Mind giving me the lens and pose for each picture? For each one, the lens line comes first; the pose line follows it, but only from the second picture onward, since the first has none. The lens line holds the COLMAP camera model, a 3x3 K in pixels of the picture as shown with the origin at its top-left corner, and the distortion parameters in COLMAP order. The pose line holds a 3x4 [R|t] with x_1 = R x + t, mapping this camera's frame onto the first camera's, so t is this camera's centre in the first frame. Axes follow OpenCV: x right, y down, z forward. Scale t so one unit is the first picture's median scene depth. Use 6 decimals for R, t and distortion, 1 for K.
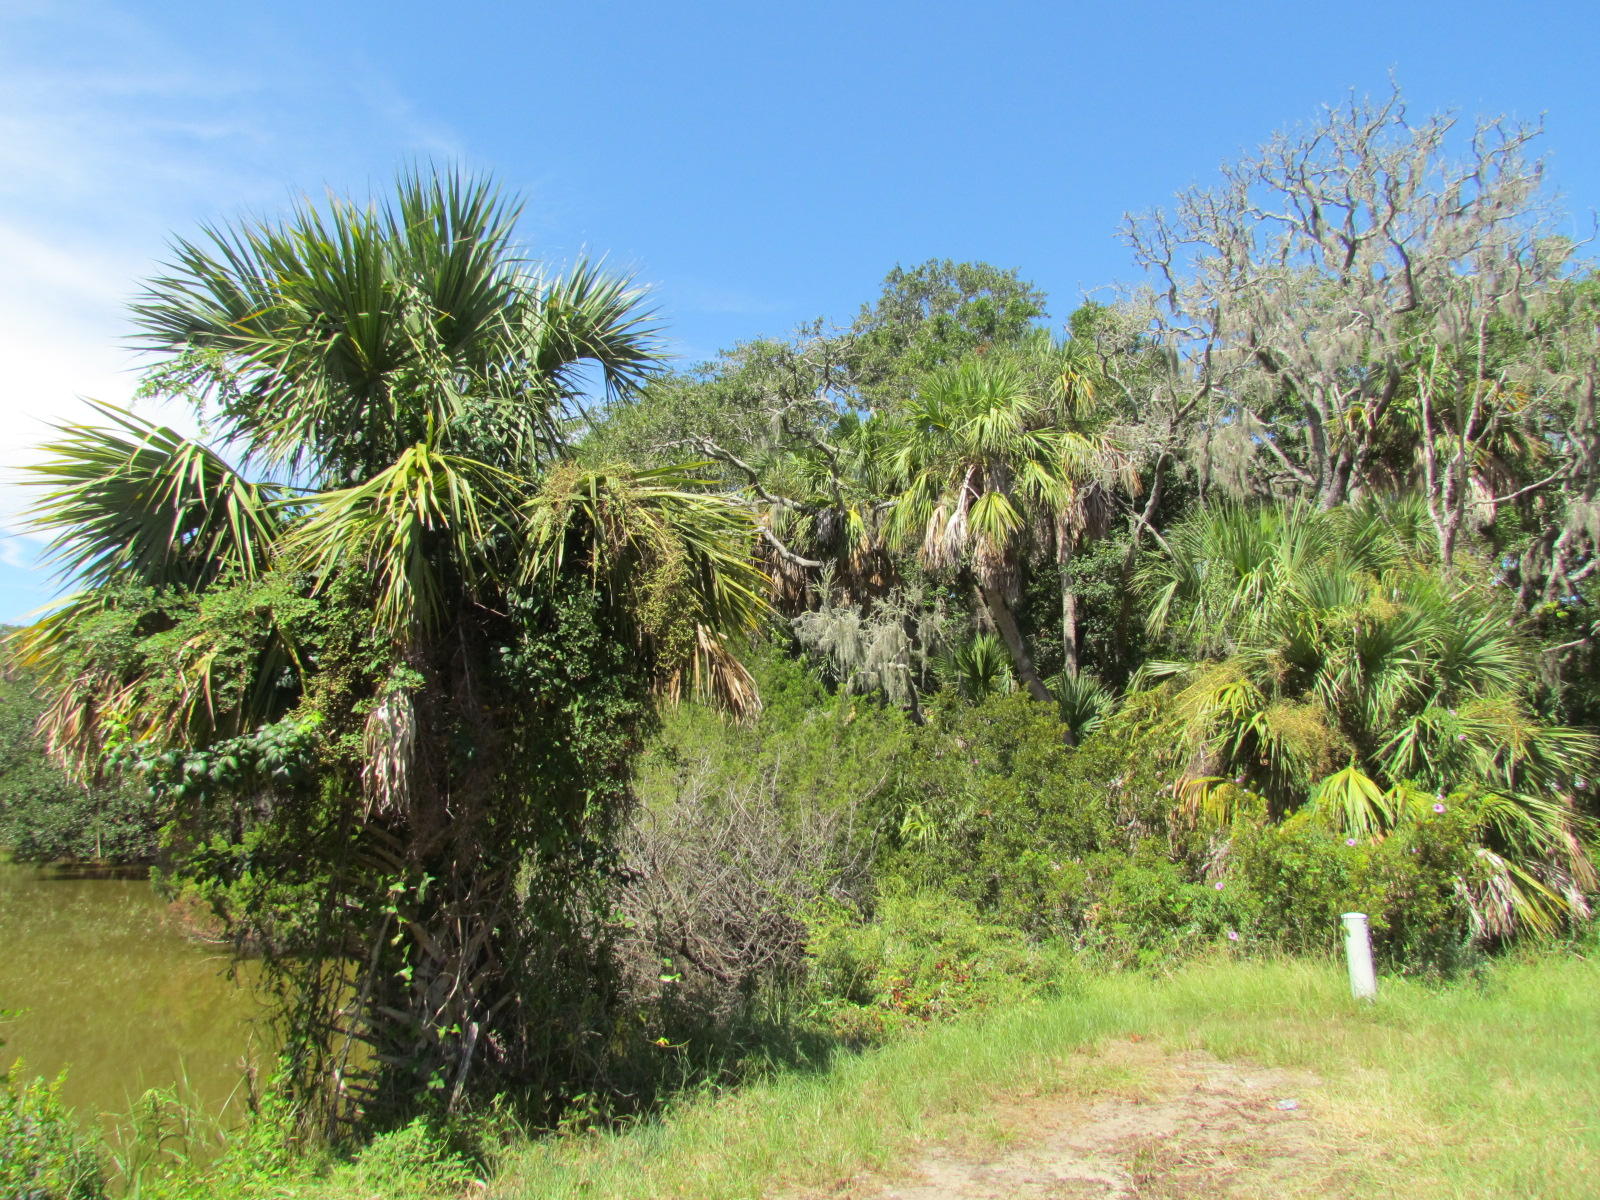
lens RADIAL K [[1136.2, 0, 800.0], [0, 1136.2, 600.0], [0, 0, 1]] dist [-0.028125, 0.007029]
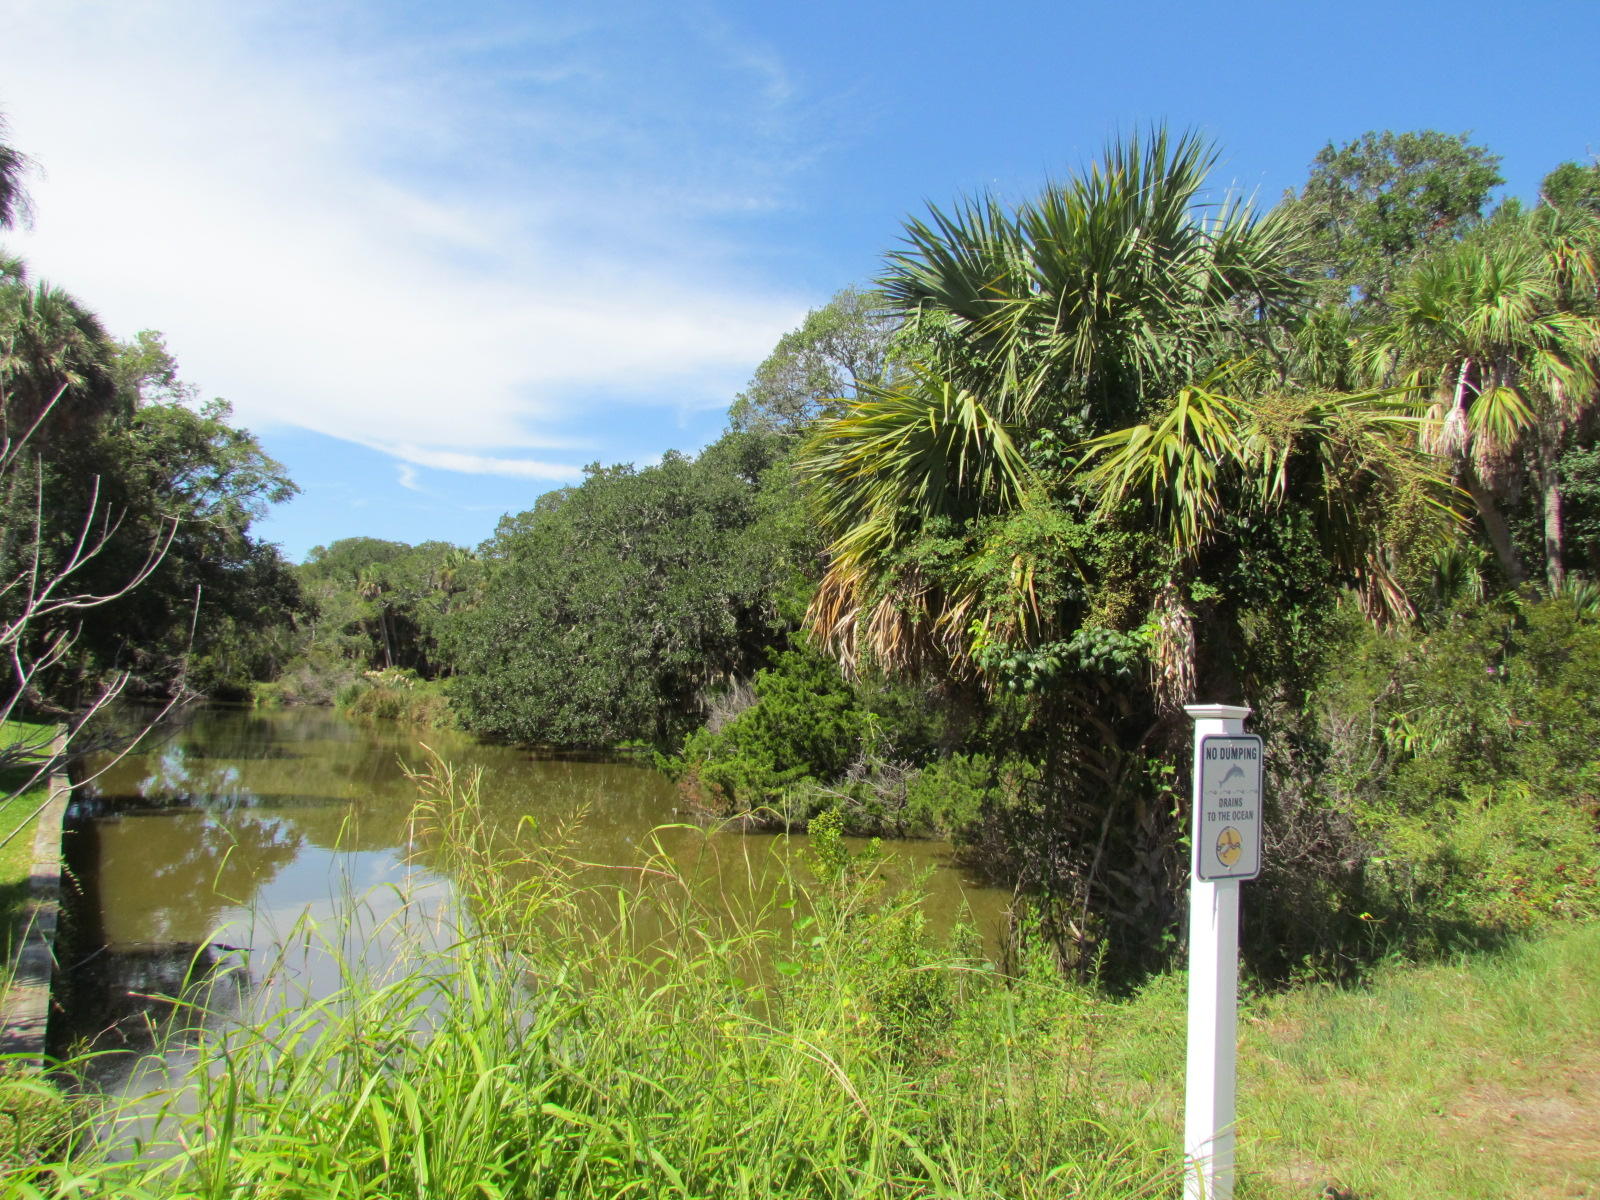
lens RADIAL K [[1136.2, 0, 800.0], [0, 1136.2, 600.0], [0, 0, 1]] dist [-0.028125, 0.007029]
pose [[0.959877, -0.001814, -0.280415, -0.166409], [0.025078, 0.996528, 0.079395, -0.010104], [0.279298, -0.083242, 0.956590, -0.091187]]
